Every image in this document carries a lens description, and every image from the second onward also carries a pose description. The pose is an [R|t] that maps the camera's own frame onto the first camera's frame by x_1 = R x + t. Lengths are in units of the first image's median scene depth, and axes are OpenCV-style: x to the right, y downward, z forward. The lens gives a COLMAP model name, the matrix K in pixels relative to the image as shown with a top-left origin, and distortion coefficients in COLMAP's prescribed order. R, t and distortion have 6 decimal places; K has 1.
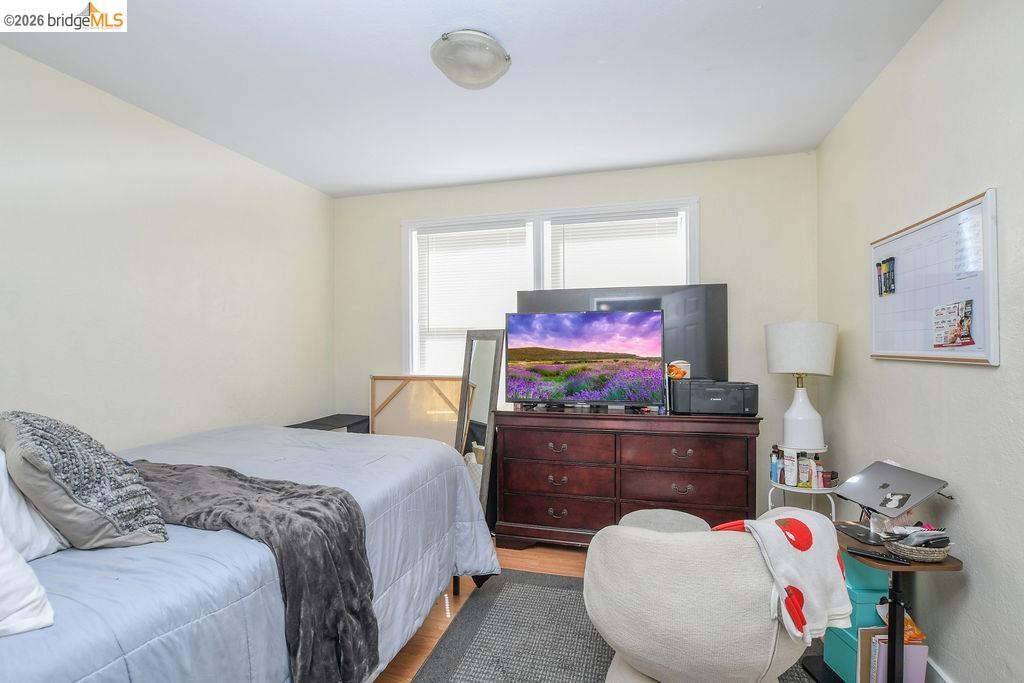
lens RADIAL K [[486.6, 0, 511.6], [0, 486.6, 346.3], [0, 0, 1]] dist [-0.023660, 0.002962]
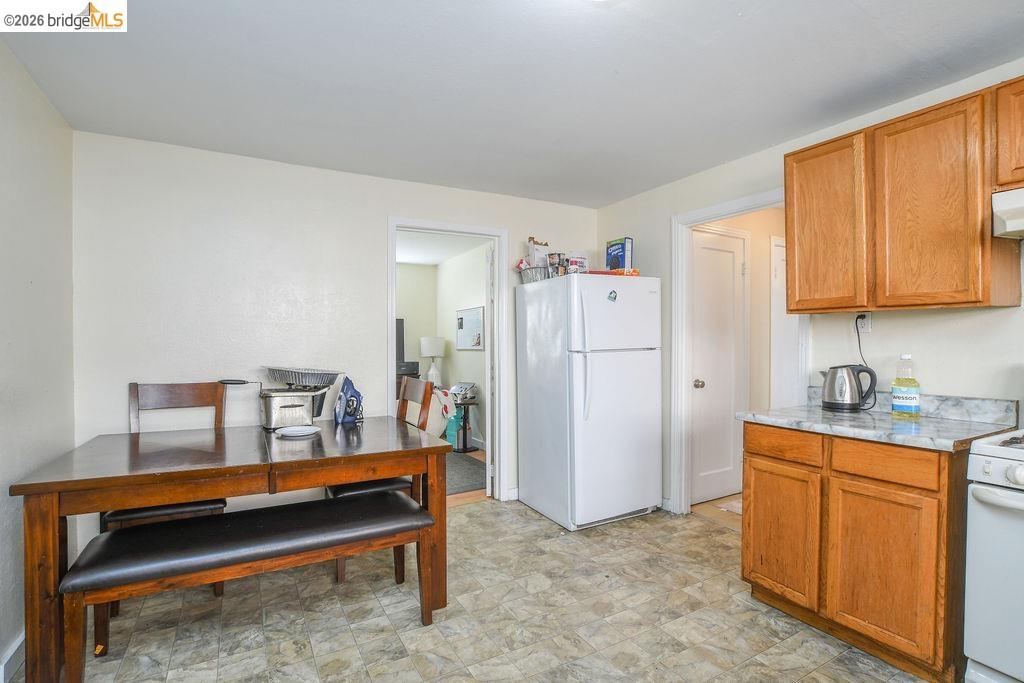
lens RADIAL K [[486.6, 0, 503.2], [0, 486.6, 355.5], [0, 0, 1]] dist [-0.023660, 0.002962]
pose [[0.714536, -0.013709, 0.699464, -1.277248], [0.004235, 0.999874, 0.015271, 0.015547], [-0.699586, -0.007949, 0.714504, -1.505373]]
